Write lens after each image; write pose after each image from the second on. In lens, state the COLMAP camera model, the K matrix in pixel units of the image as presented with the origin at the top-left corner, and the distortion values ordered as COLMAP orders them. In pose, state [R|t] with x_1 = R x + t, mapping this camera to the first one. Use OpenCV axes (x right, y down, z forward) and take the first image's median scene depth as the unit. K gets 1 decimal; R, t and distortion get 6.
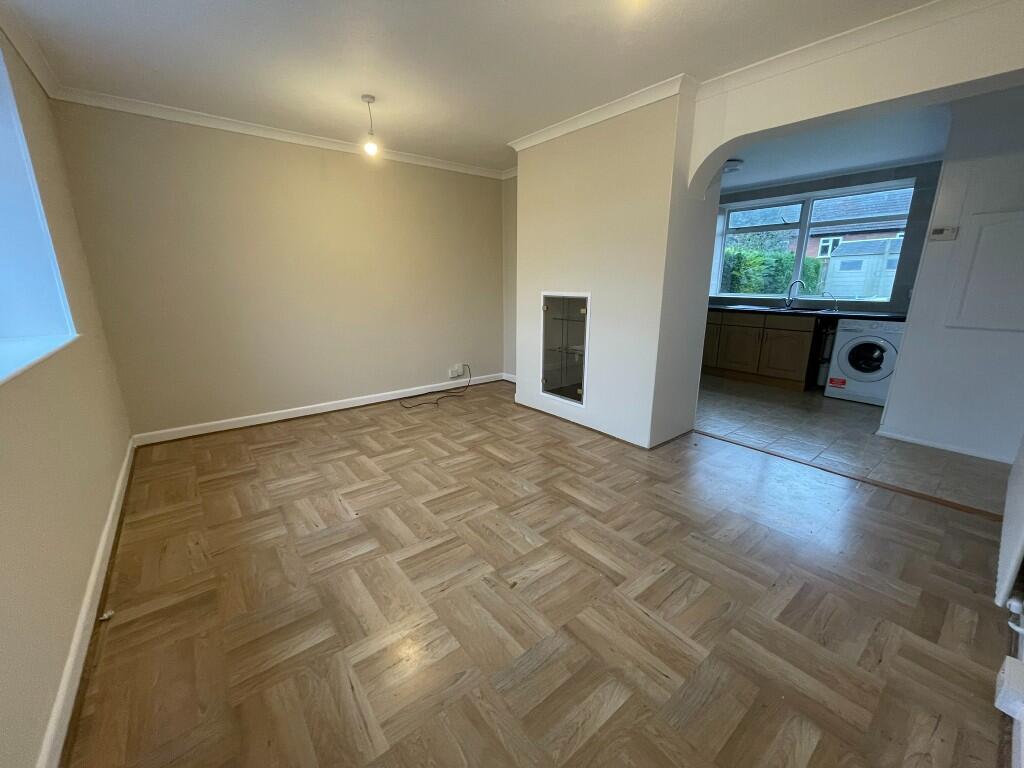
lens RADIAL K [[409.5, 0, 509.8], [0, 409.5, 382.0], [0, 0, 1]] dist [-0.001877, 0.000797]
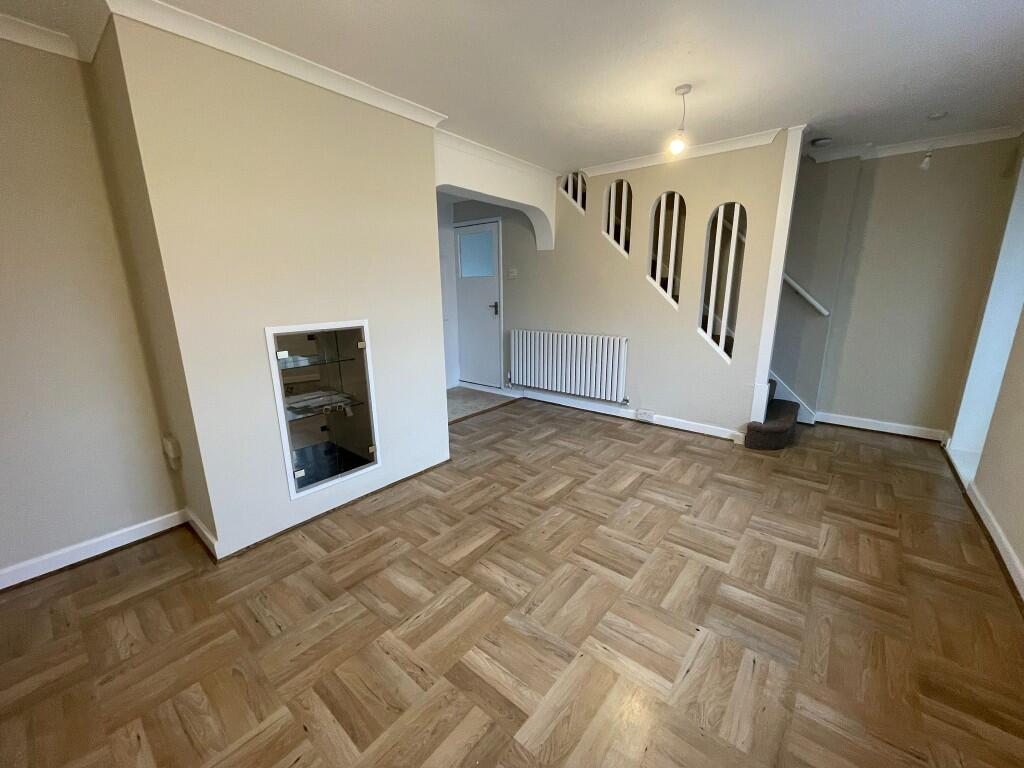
lens RADIAL K [[409.5, 0, 511.9], [0, 409.5, 389.6], [0, 0, 1]] dist [-0.001877, 0.000797]
pose [[-0.199701, -0.242123, 0.949471, -0.799949], [0.248253, 0.924872, 0.288065, -0.326142], [-0.947887, 0.293236, -0.124591, 1.143871]]
